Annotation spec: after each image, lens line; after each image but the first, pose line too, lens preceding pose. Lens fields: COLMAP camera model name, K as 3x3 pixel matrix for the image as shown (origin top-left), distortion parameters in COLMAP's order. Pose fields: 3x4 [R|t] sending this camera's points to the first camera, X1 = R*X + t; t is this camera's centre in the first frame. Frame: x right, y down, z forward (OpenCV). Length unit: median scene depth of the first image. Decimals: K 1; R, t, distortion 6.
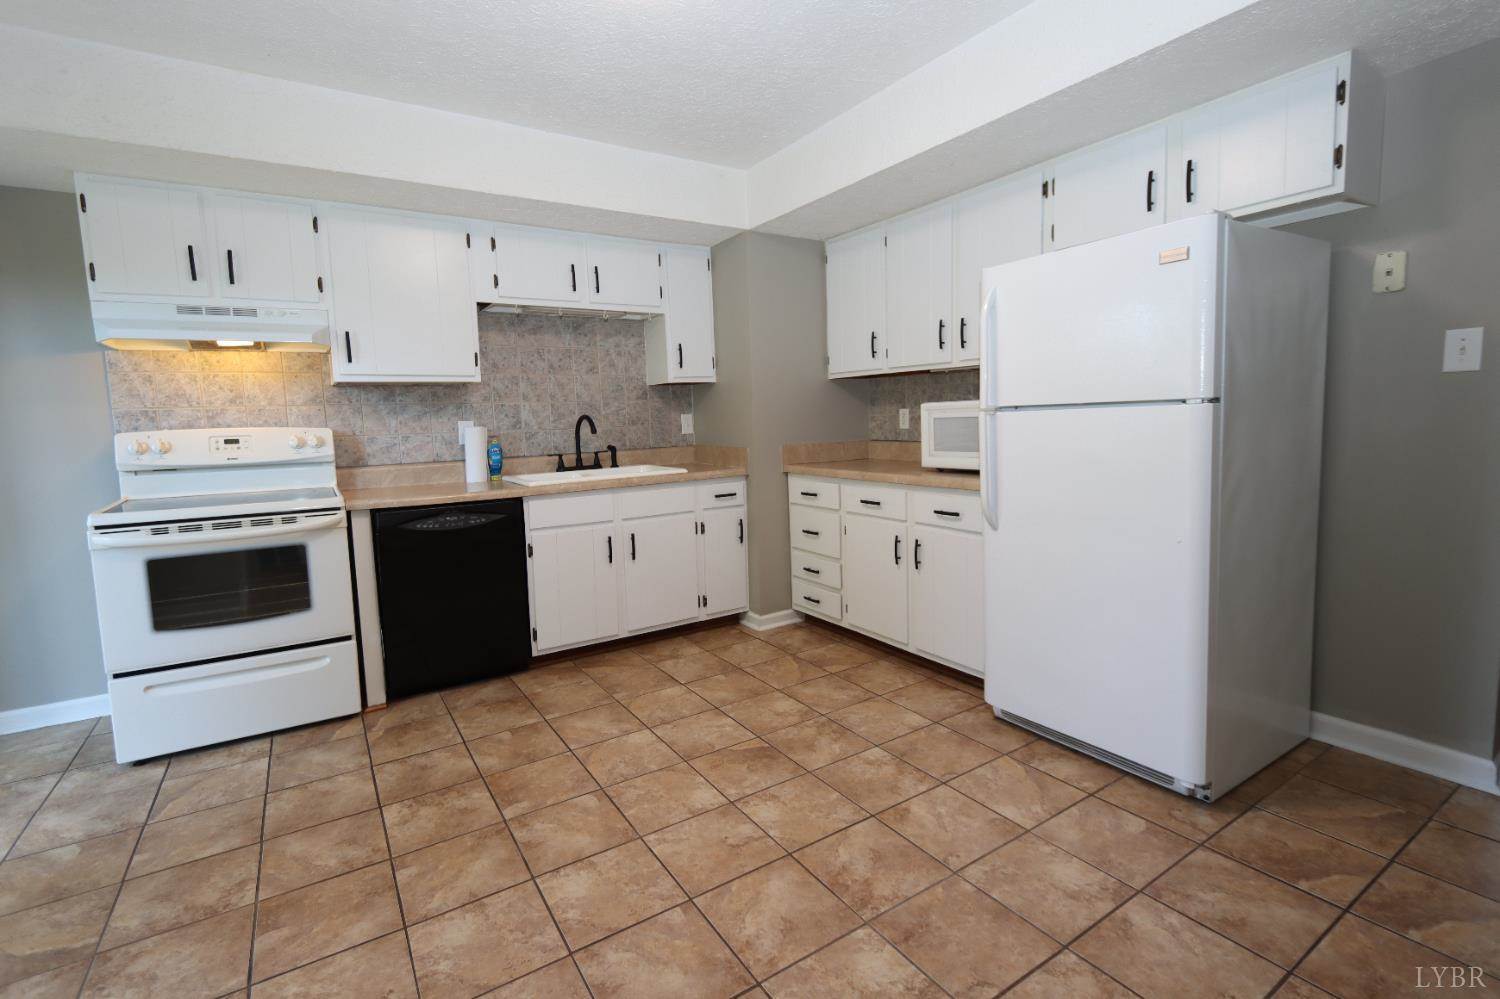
lens RADIAL K [[683.0, 0, 738.0], [0, 683.0, 490.2], [0, 0, 1]] dist [0.002709, -0.003566]
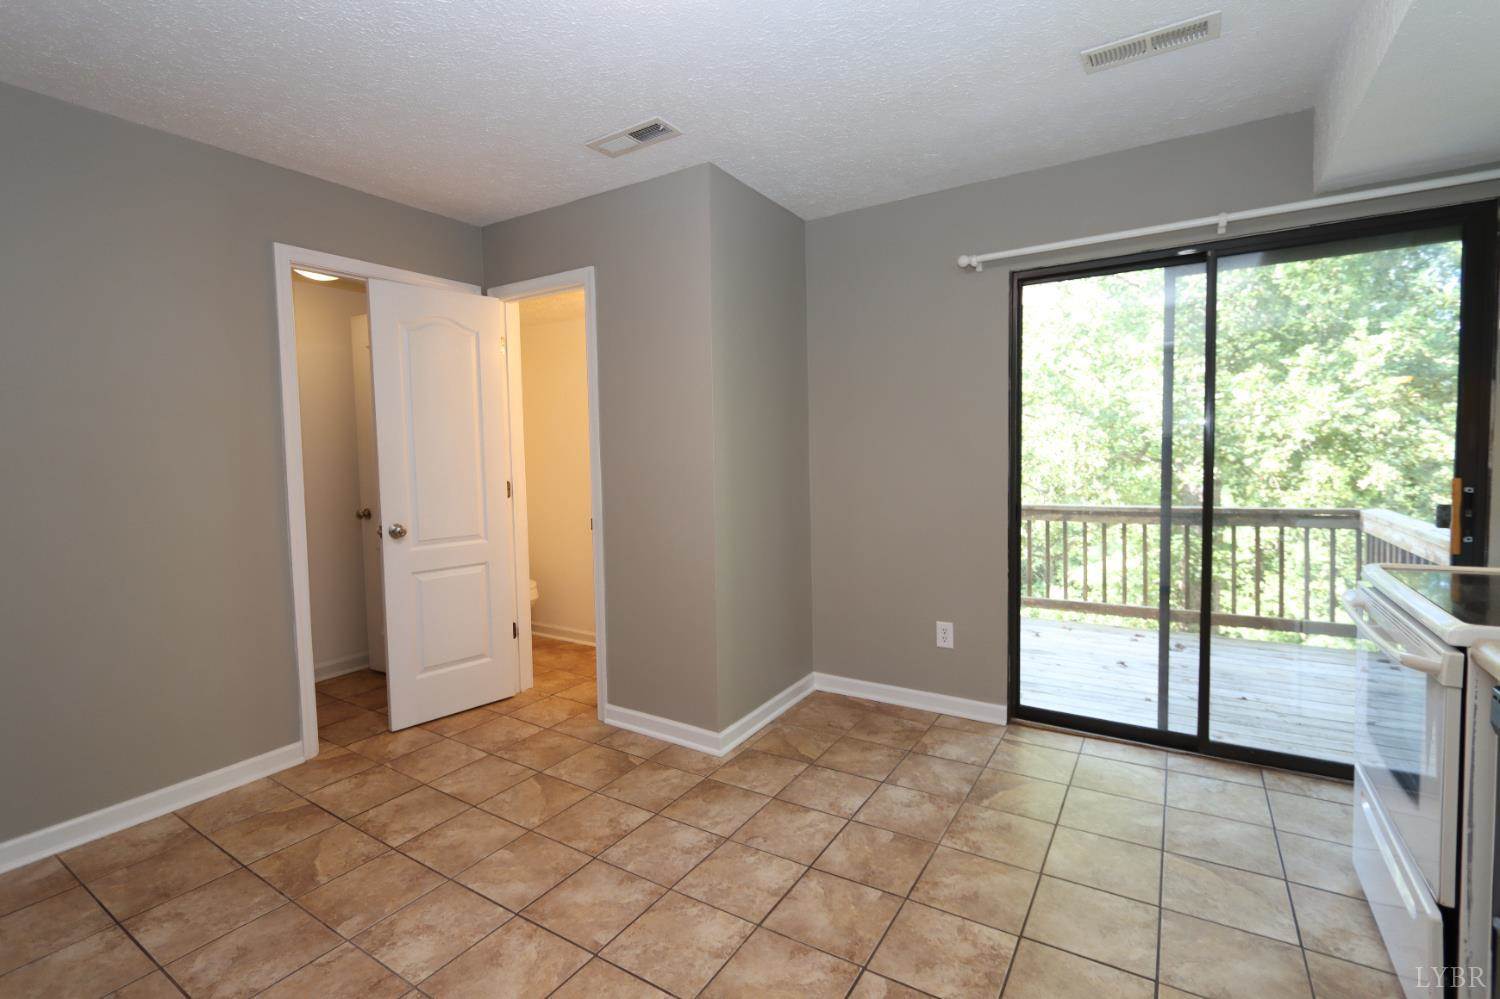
lens RADIAL K [[683.0, 0, 744.2], [0, 683.0, 492.3], [0, 0, 1]] dist [0.002709, -0.003566]
pose [[-0.902468, 0.077442, -0.423738, 0.069267], [0.004796, 0.985452, 0.169886, -0.164598], [0.430730, 0.151284, -0.889711, 1.186220]]
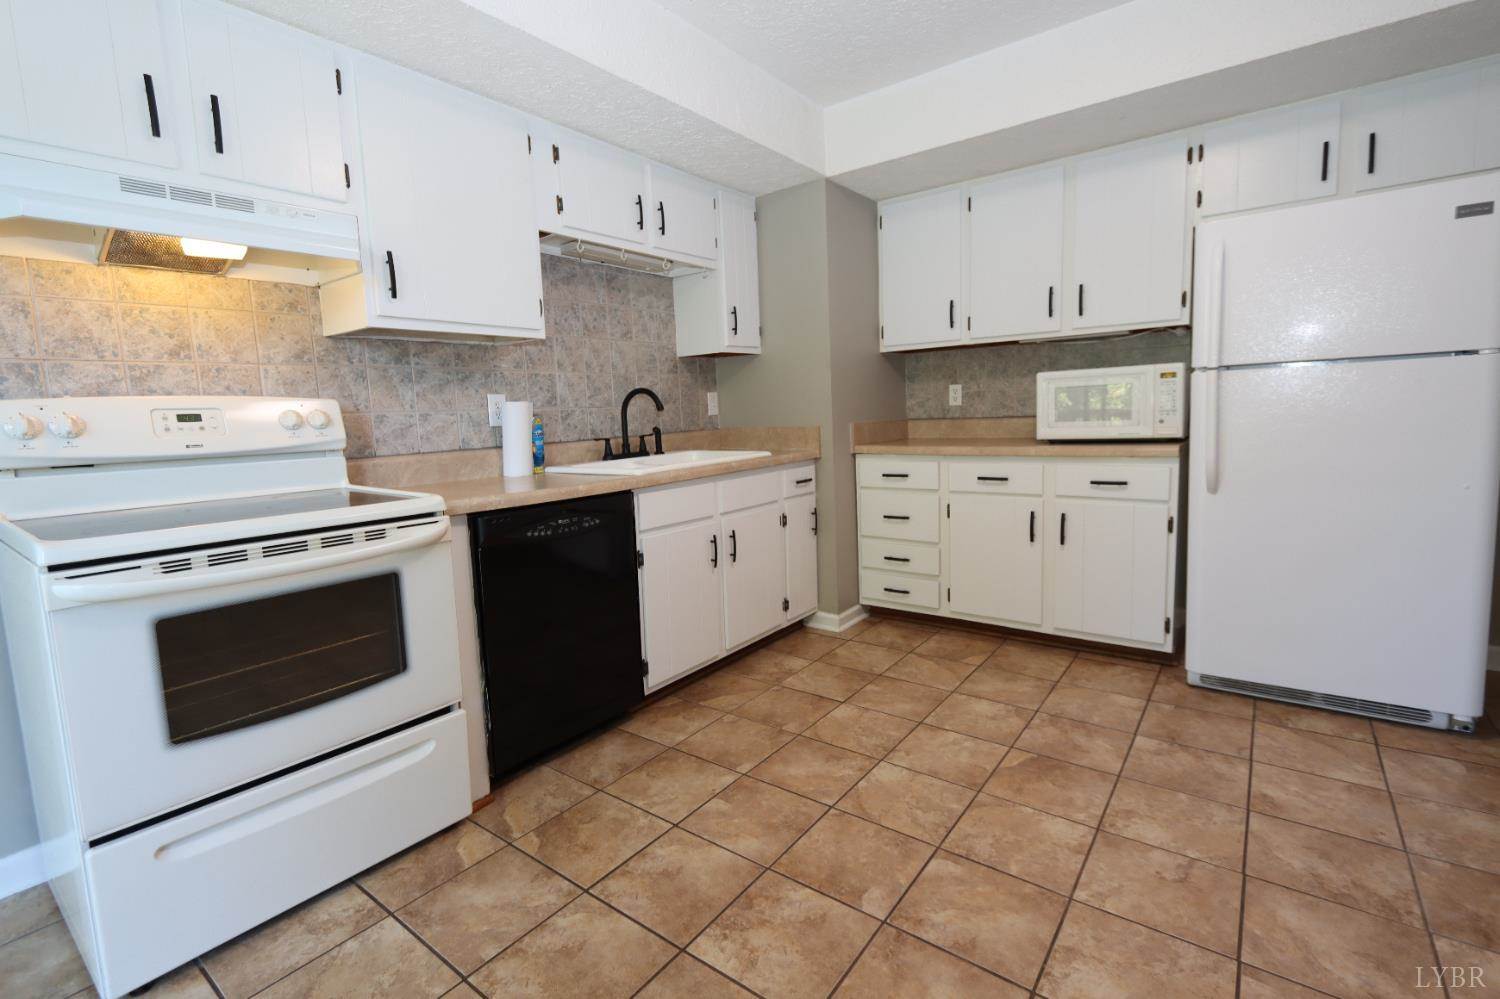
lens RADIAL K [[683.0, 0, 739.1], [0, 683.0, 493.4], [0, 0, 1]] dist [0.002709, -0.003566]
pose [[0.939586, -0.047819, 0.338956, -0.529589], [0.047608, 0.998826, 0.008943, 0.015406], [-0.338986, 0.007734, 0.940760, 0.279911]]
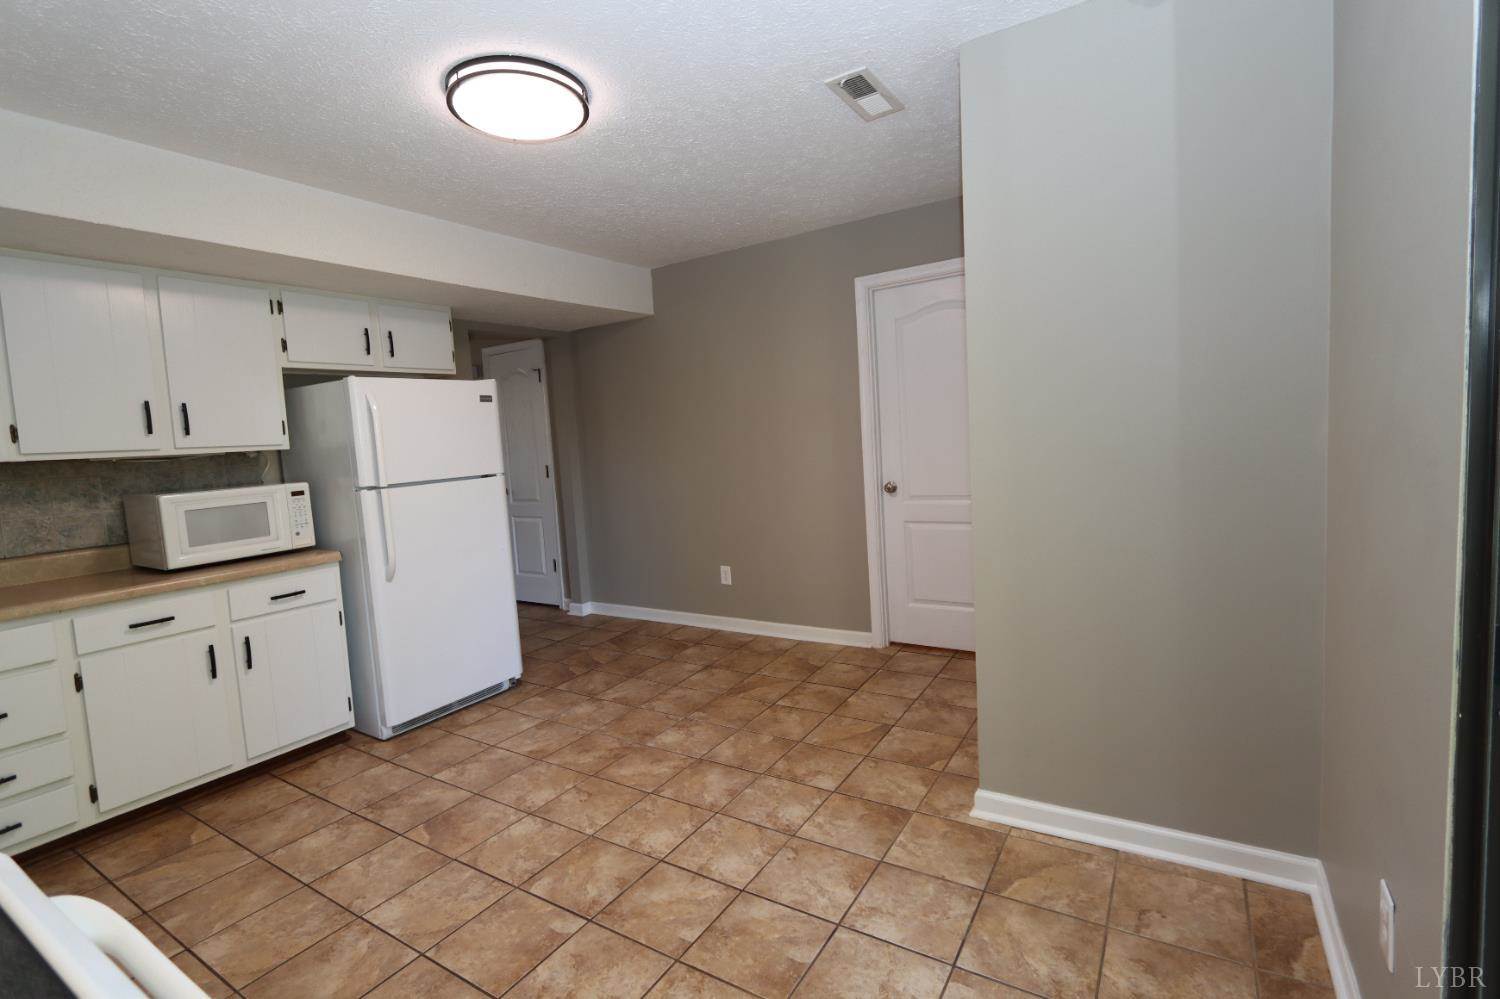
lens RADIAL K [[683.0, 0, 751.7], [0, 683.0, 492.8], [0, 0, 1]] dist [0.002709, -0.003566]
pose [[-0.429572, -0.017262, 0.902868, -0.944735], [0.170770, 0.980224, 0.099991, -0.103615], [-0.886739, 0.197136, -0.418129, 0.809001]]
